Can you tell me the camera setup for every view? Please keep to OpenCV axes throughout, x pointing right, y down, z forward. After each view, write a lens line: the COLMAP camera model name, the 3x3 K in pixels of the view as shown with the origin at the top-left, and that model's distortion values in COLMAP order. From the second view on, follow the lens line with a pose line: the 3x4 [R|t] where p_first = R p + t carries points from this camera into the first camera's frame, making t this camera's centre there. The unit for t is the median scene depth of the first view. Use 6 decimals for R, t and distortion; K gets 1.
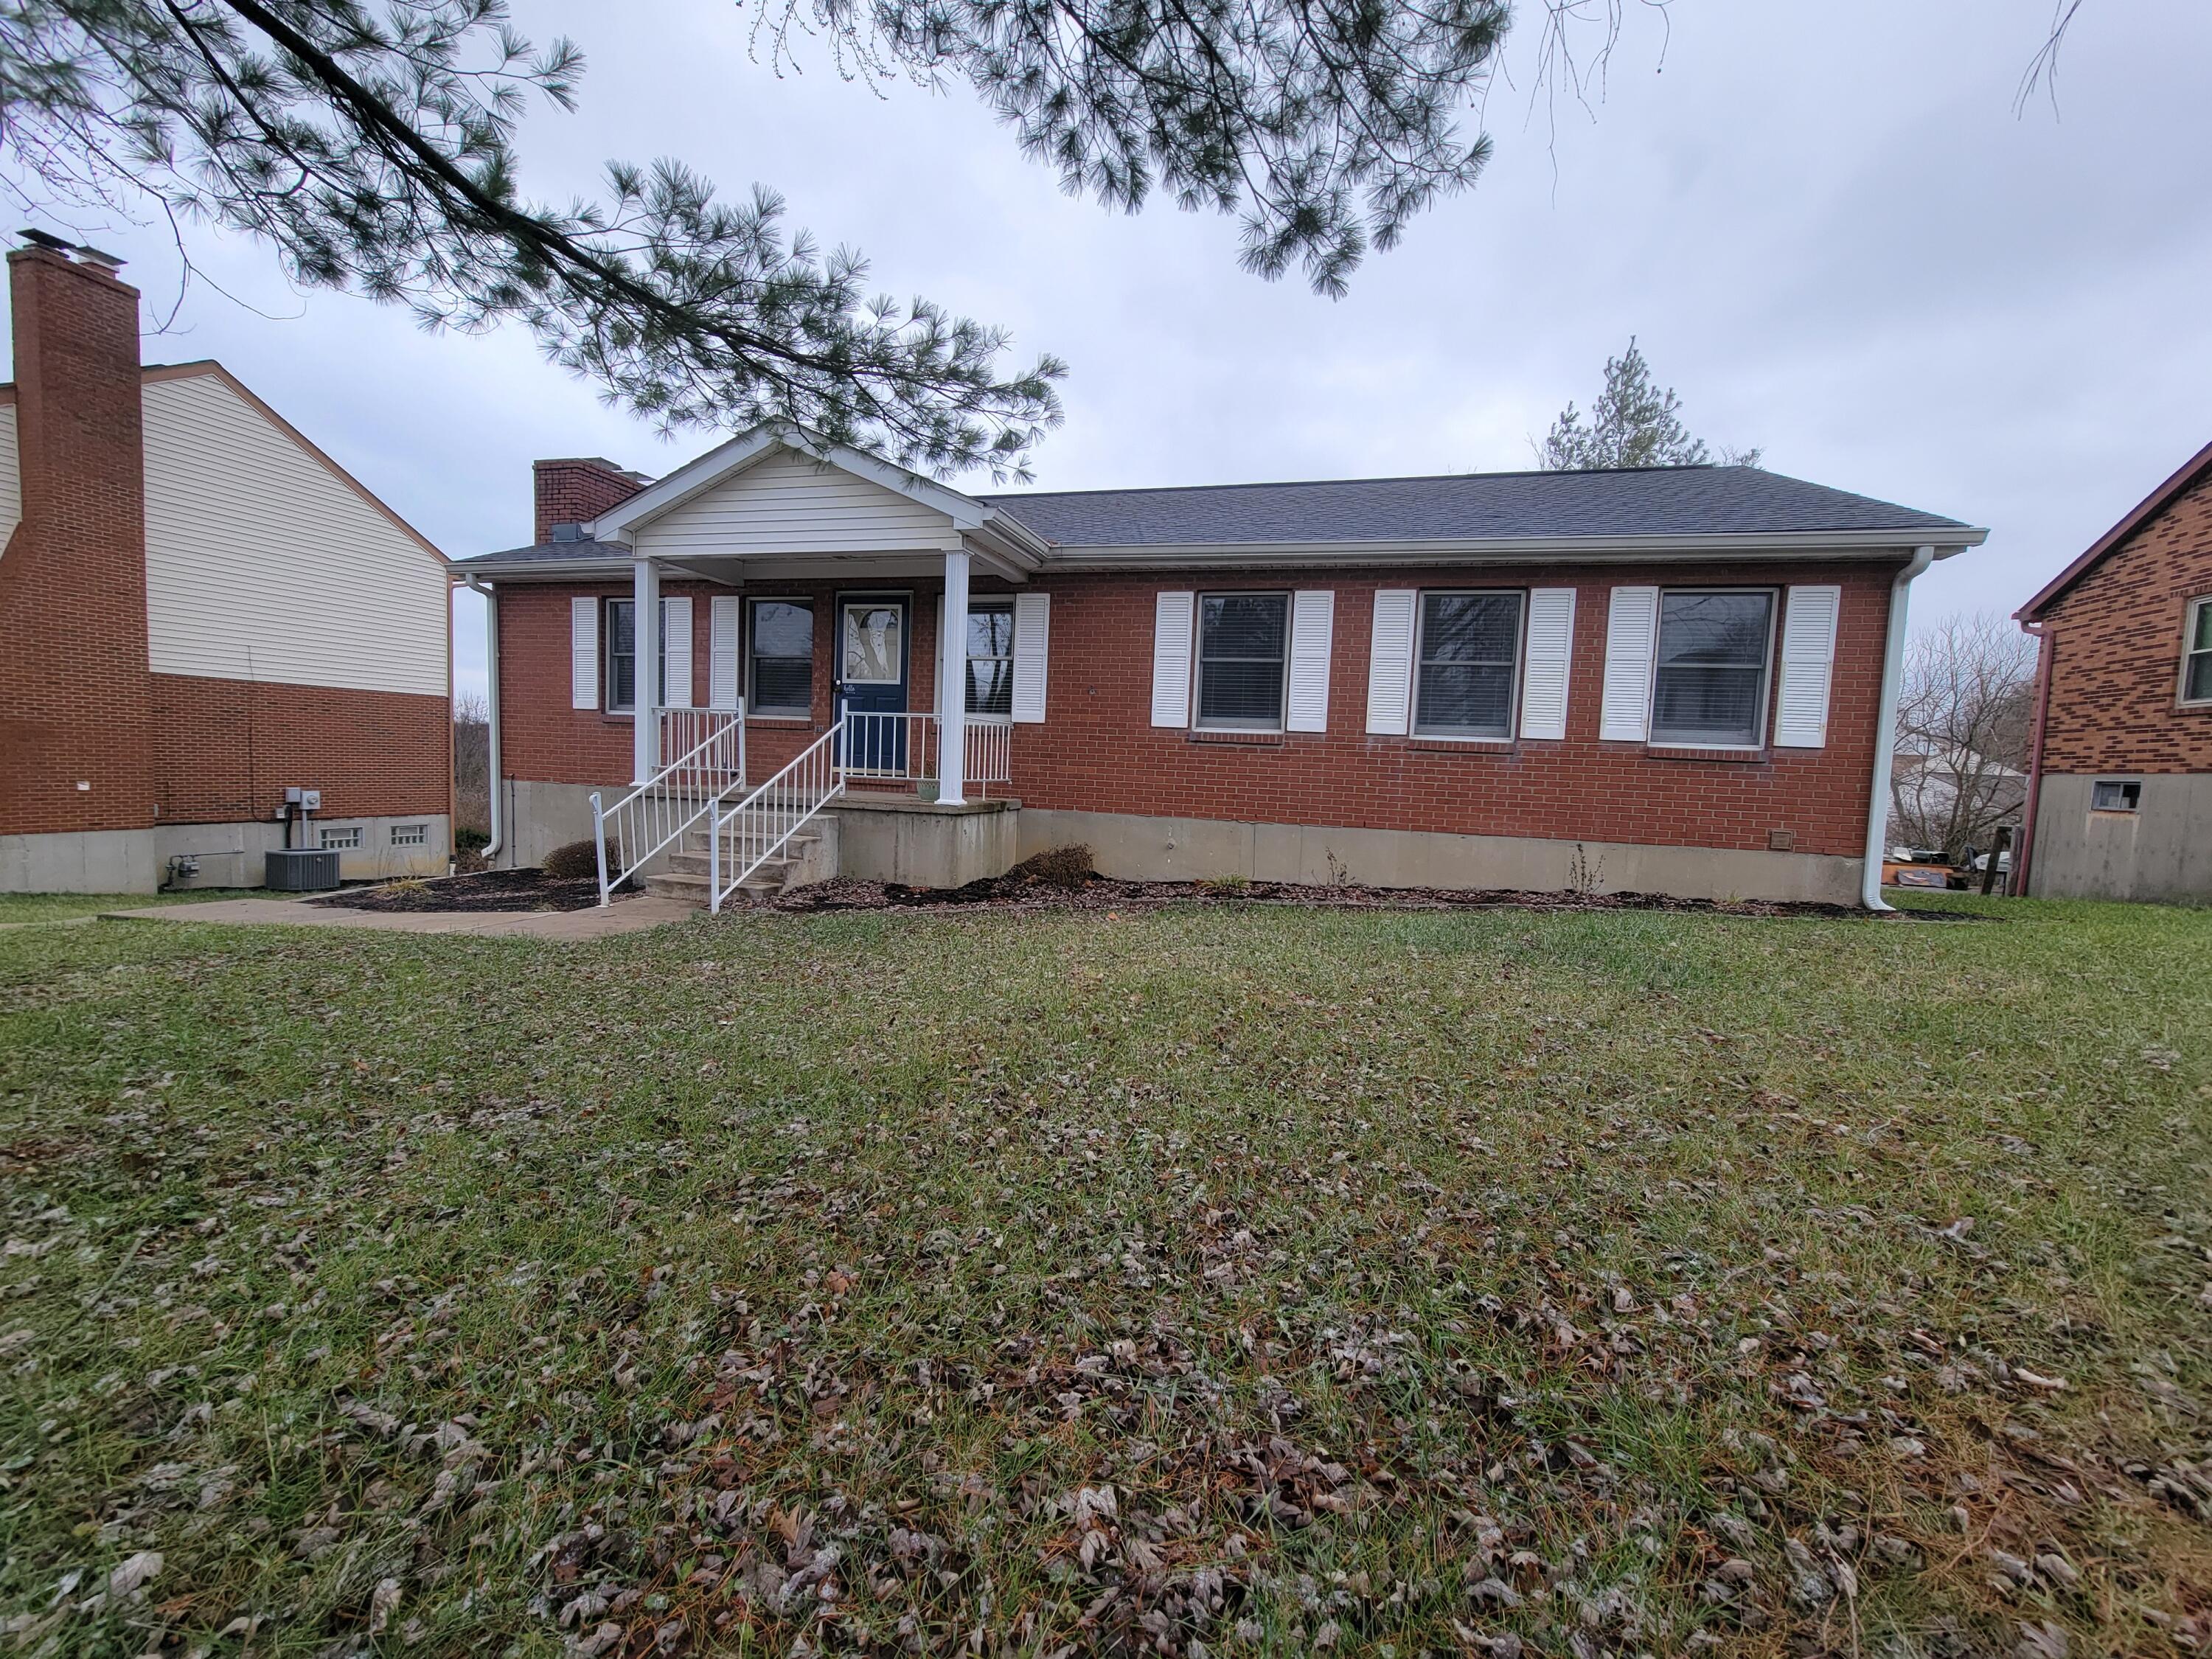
lens RADIAL K [[901.3, 0, 1109.9], [0, 901.3, 843.5], [0, 0, 1]] dist [-0.002180, 0.001065]
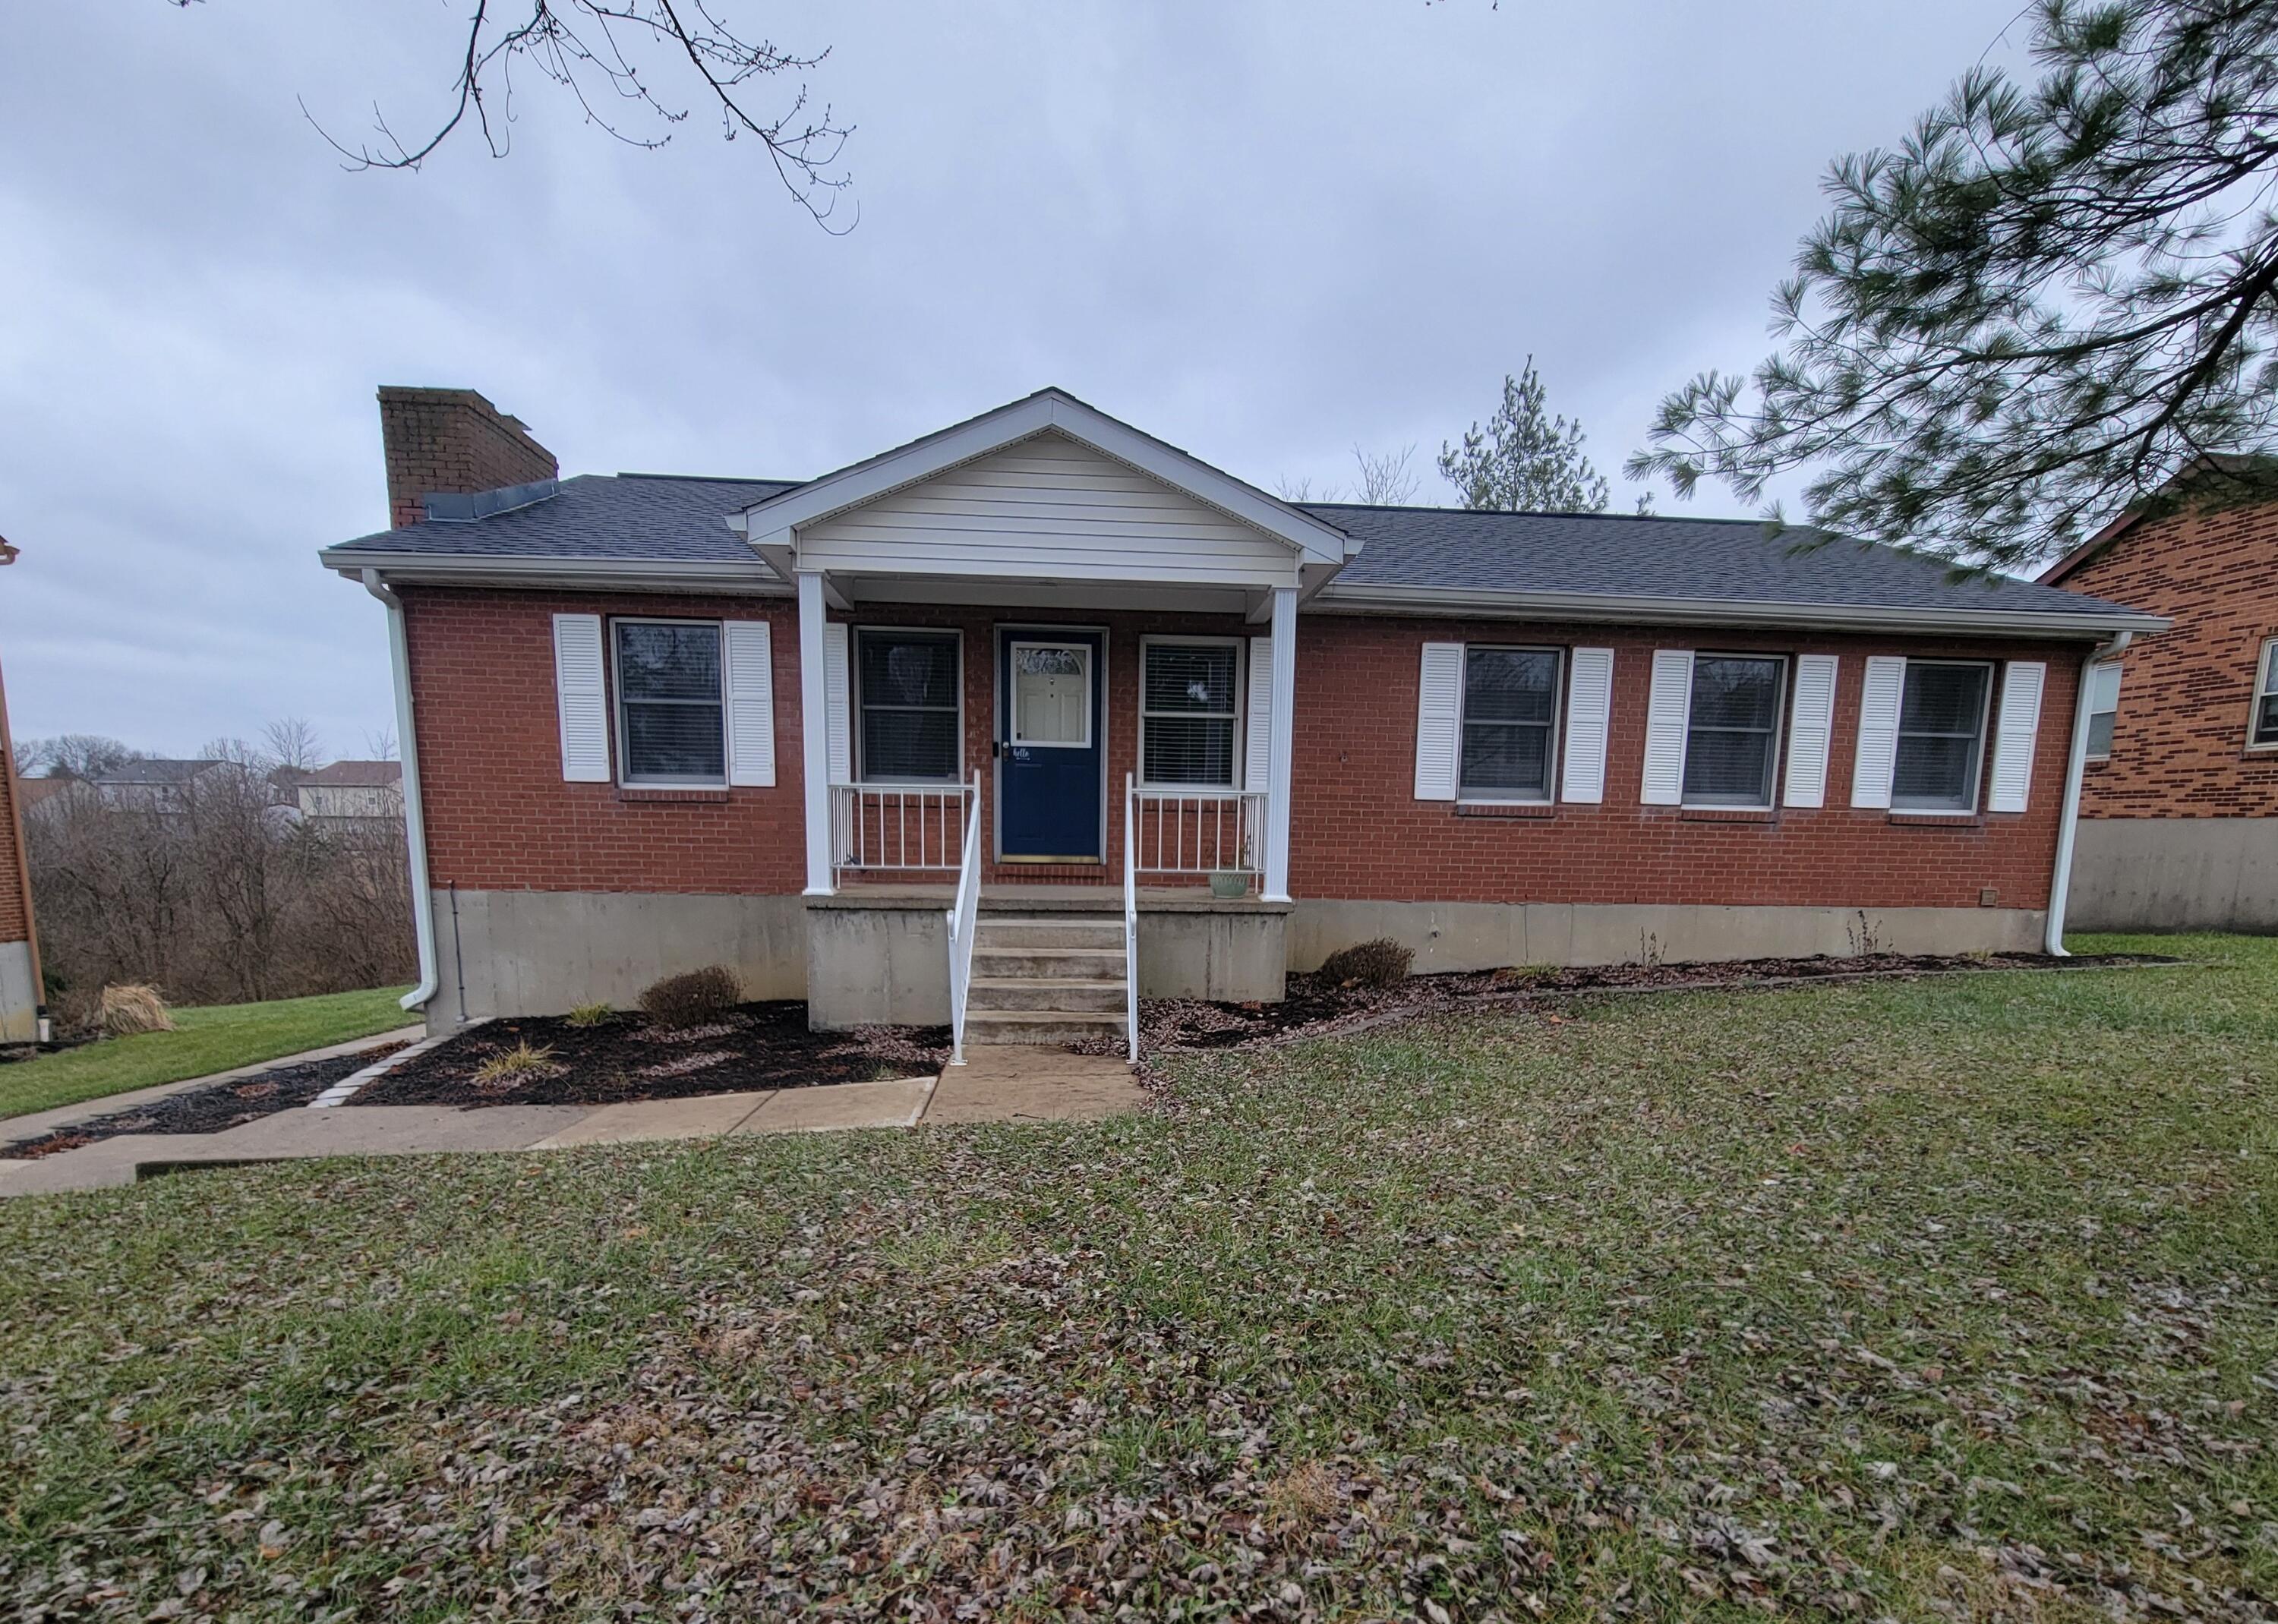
lens RADIAL K [[1081.0, 0, 1134.1], [0, 1081.0, 1001.9], [0, 0, 1]] dist [-0.002849, 0.001651]
pose [[0.940319, -0.078653, 0.331079, -0.600743], [0.051440, 0.994596, 0.090184, -0.044131], [-0.336383, -0.067771, 0.939284, 0.095647]]
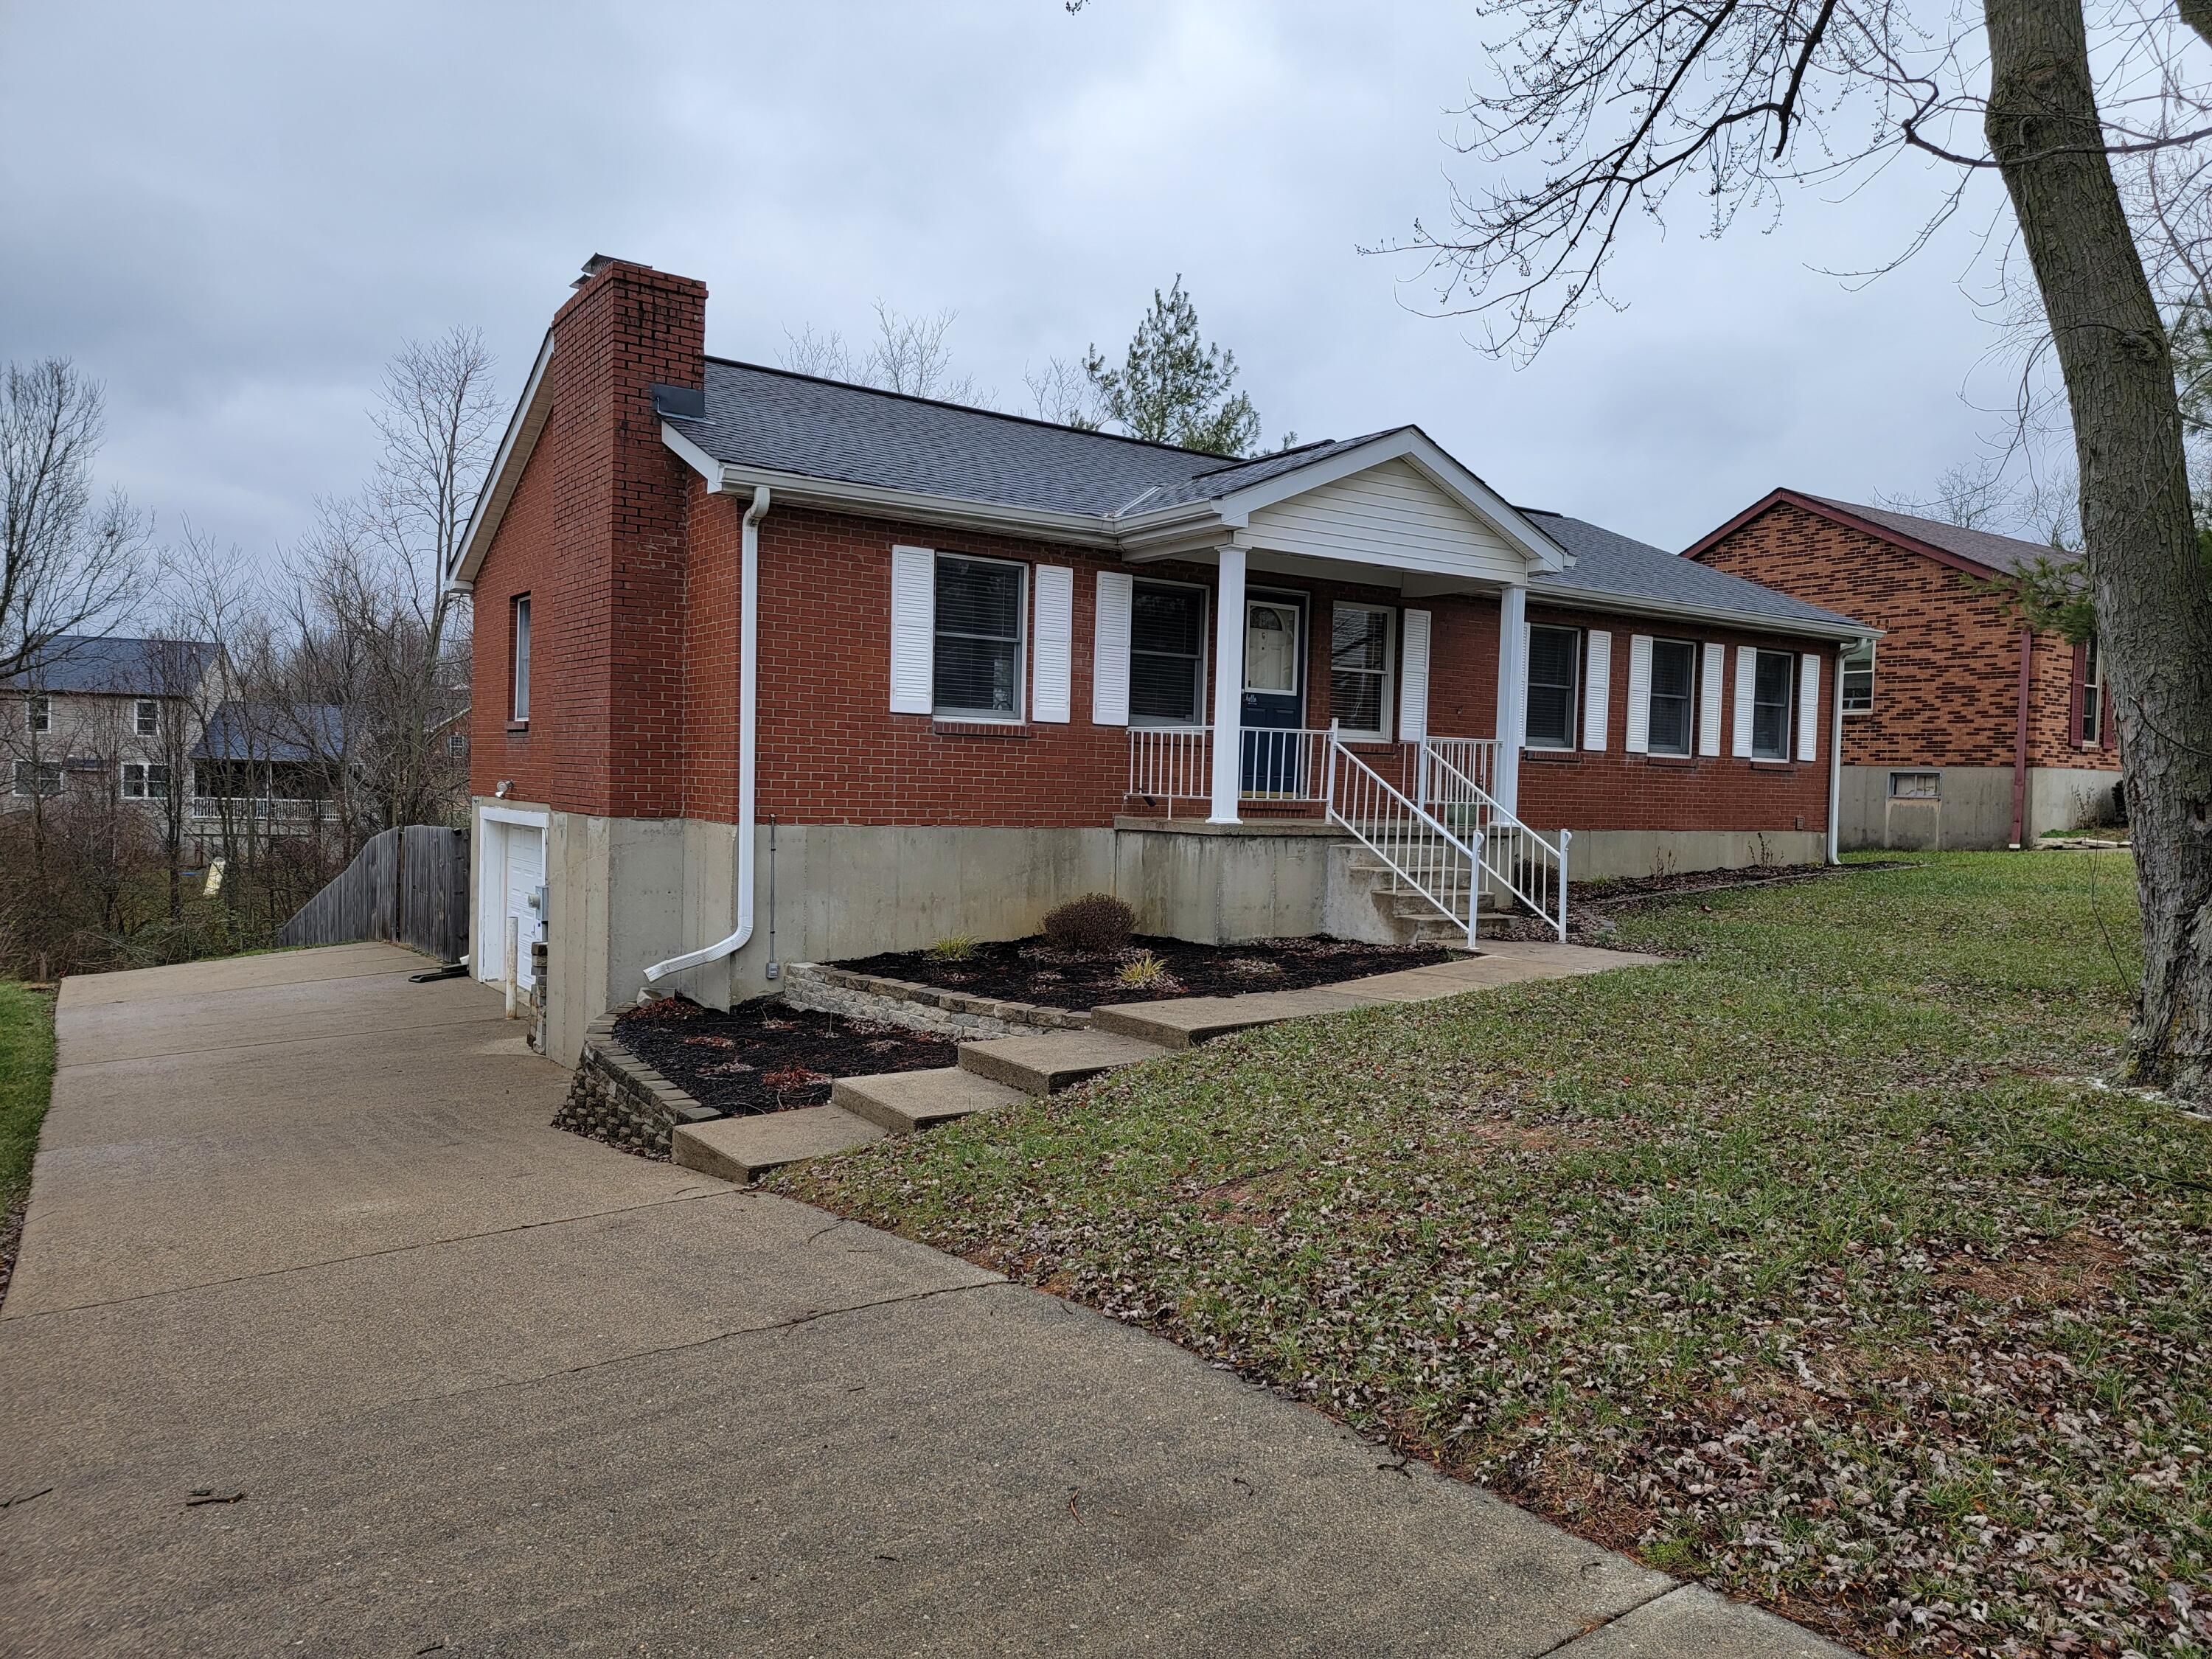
lens RADIAL K [[1506.1, 0, 1113.8], [0, 1506.1, 864.4], [0, 0, 1]] dist [0.086028, -0.048296]
pose [[0.647489, -0.065923, 0.759218, -1.701202], [0.062896, 0.997475, 0.032971, -0.080639], [-0.759475, 0.026403, 0.650000, 0.194533]]
